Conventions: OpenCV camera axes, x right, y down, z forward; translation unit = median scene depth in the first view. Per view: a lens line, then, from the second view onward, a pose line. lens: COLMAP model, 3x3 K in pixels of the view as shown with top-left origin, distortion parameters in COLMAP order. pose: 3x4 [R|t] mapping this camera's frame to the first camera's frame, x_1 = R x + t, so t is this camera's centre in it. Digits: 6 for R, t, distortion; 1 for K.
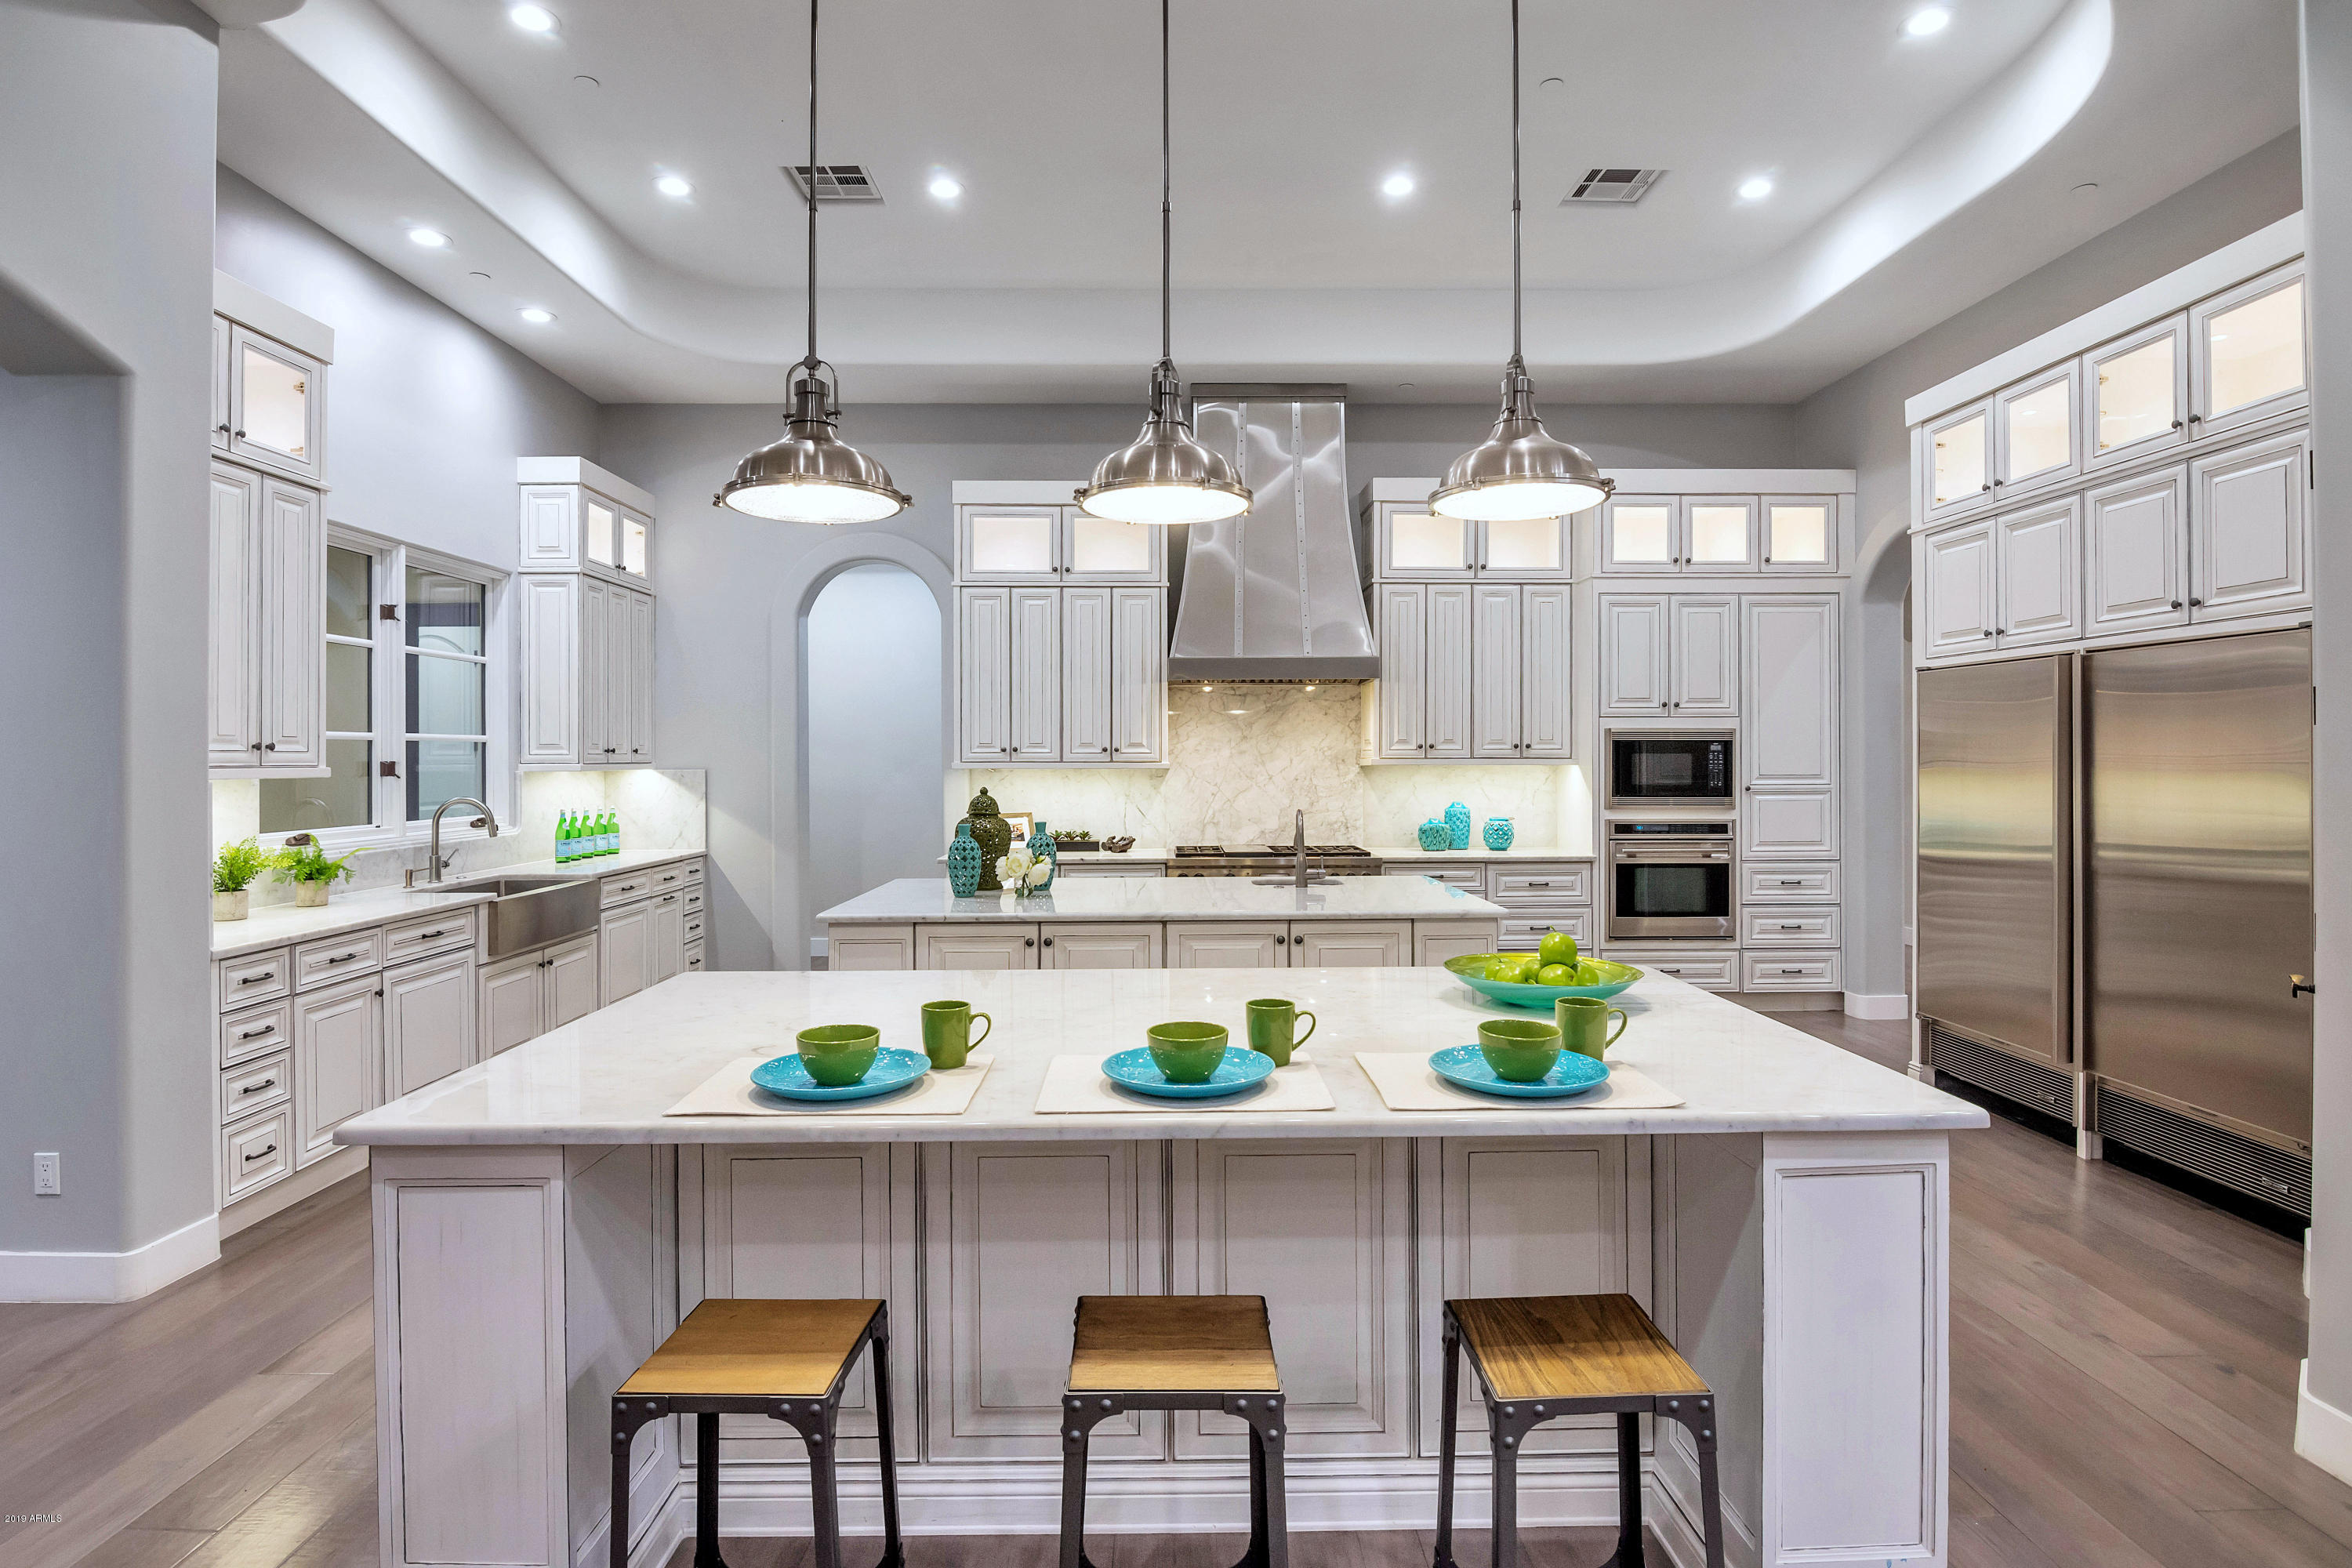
lens RADIAL K [[1180.3, 0, 1183.6], [0, 1180.3, 763.5], [0, 0, 1]] dist [-0.017138, -0.000674]
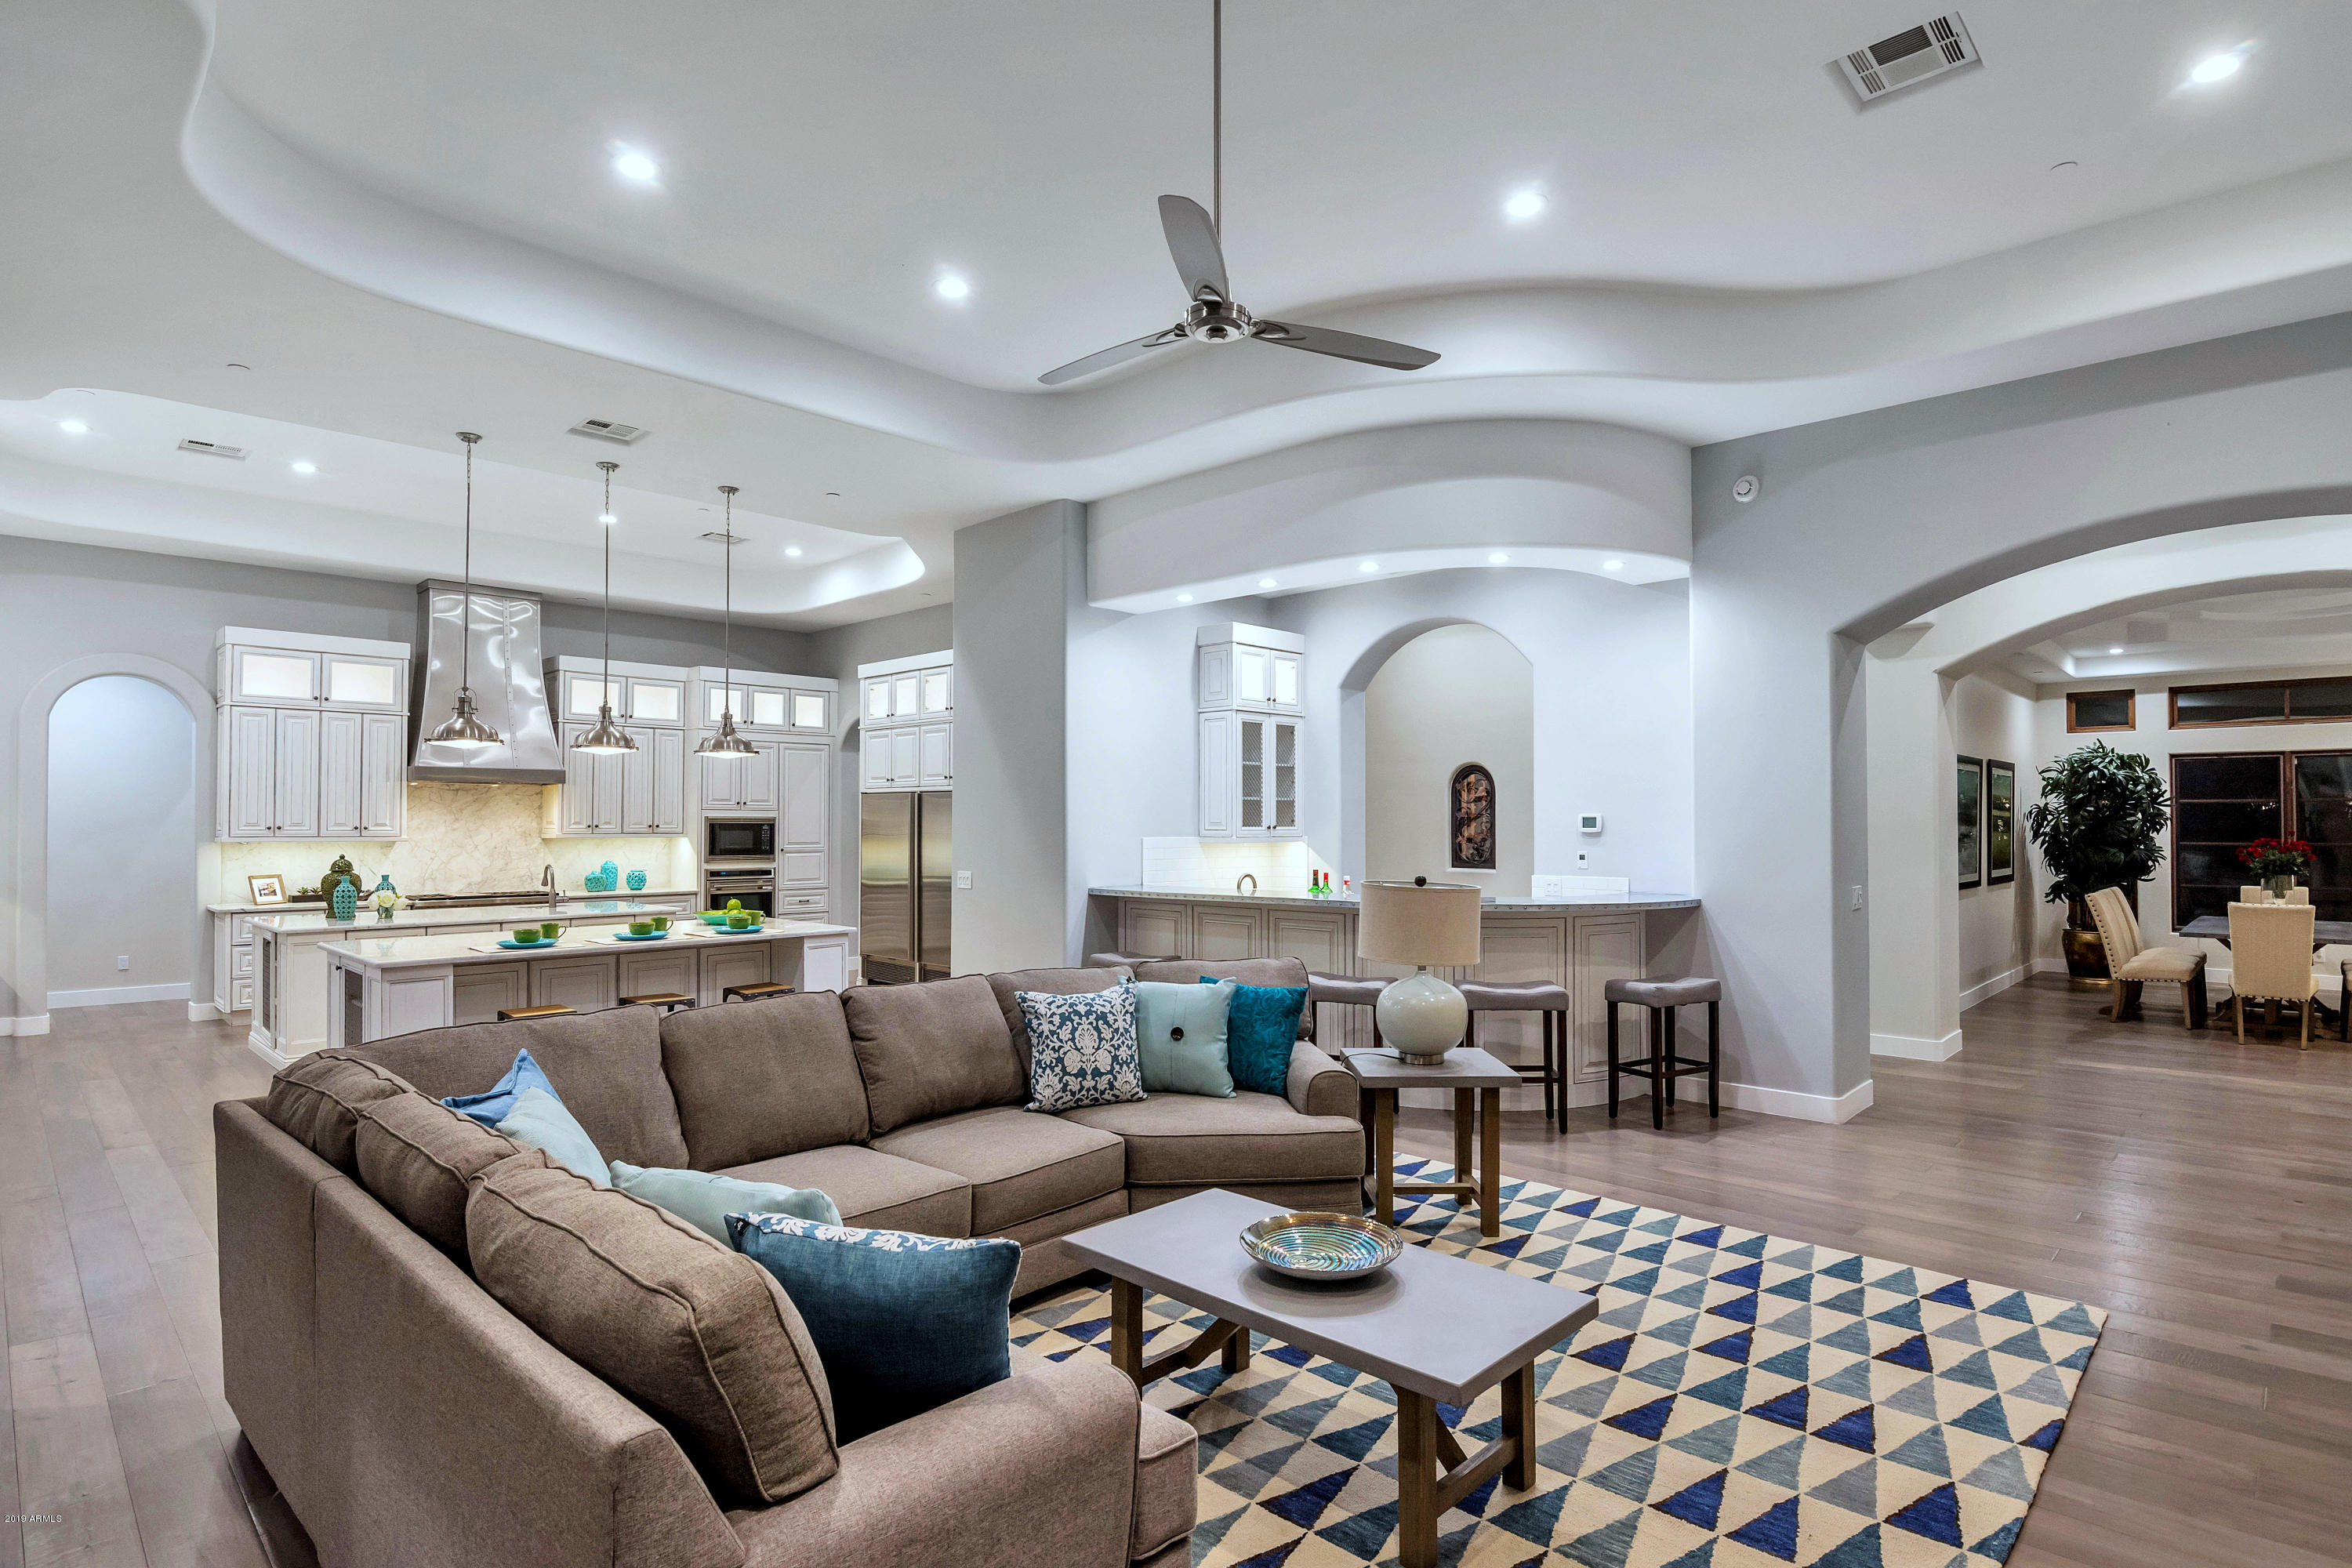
lens RADIAL K [[1196.5, 0, 1183.1], [0, 1196.5, 801.3], [0, 0, 1]] dist [-0.017869, -0.000497]
pose [[0.702492, 0.016605, 0.711498, -0.394755], [-0.000233, 0.999733, -0.023102, -0.011295], [-0.711691, 0.016063, 0.702309, -0.729749]]
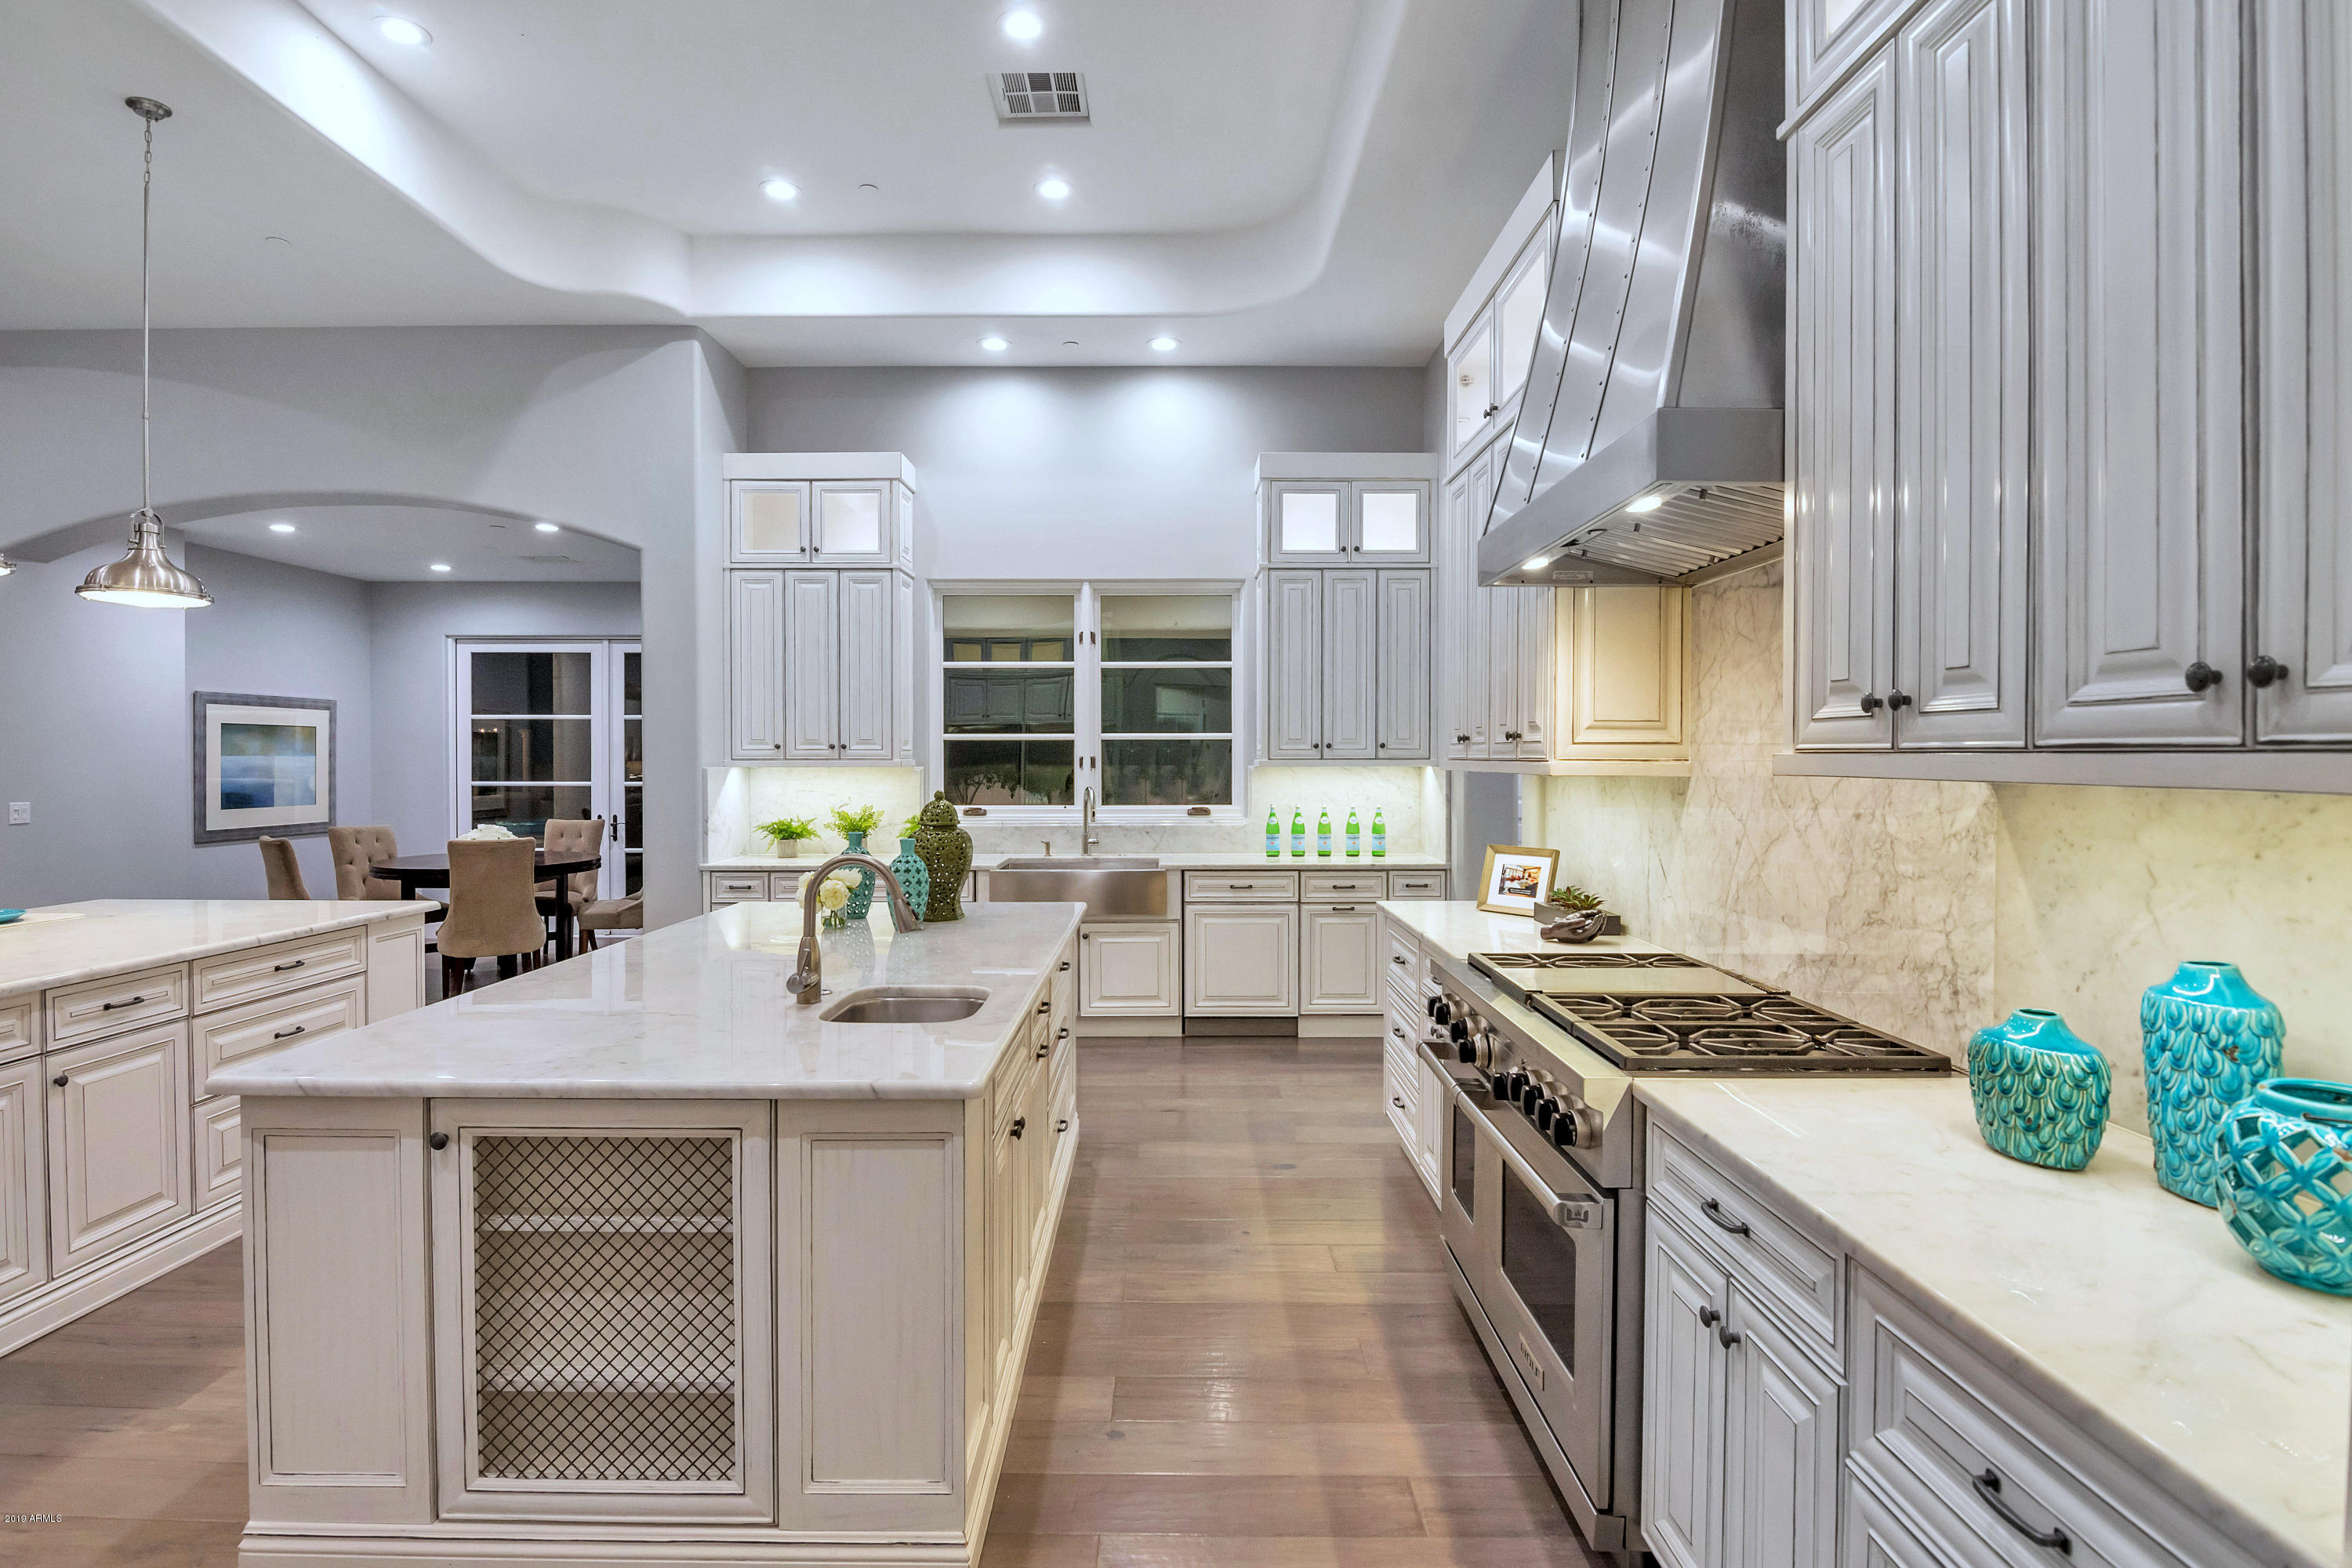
lens RADIAL K [[1180.3, 0, 1183.6], [0, 1180.3, 763.5], [0, 0, 1]] dist [-0.017138, -0.000674]
pose [[-0.001435, 0.008135, -0.999966, 0.436183], [-0.001255, 0.999966, 0.008137, -0.003811], [0.999998, 0.001267, -0.001424, 0.829958]]
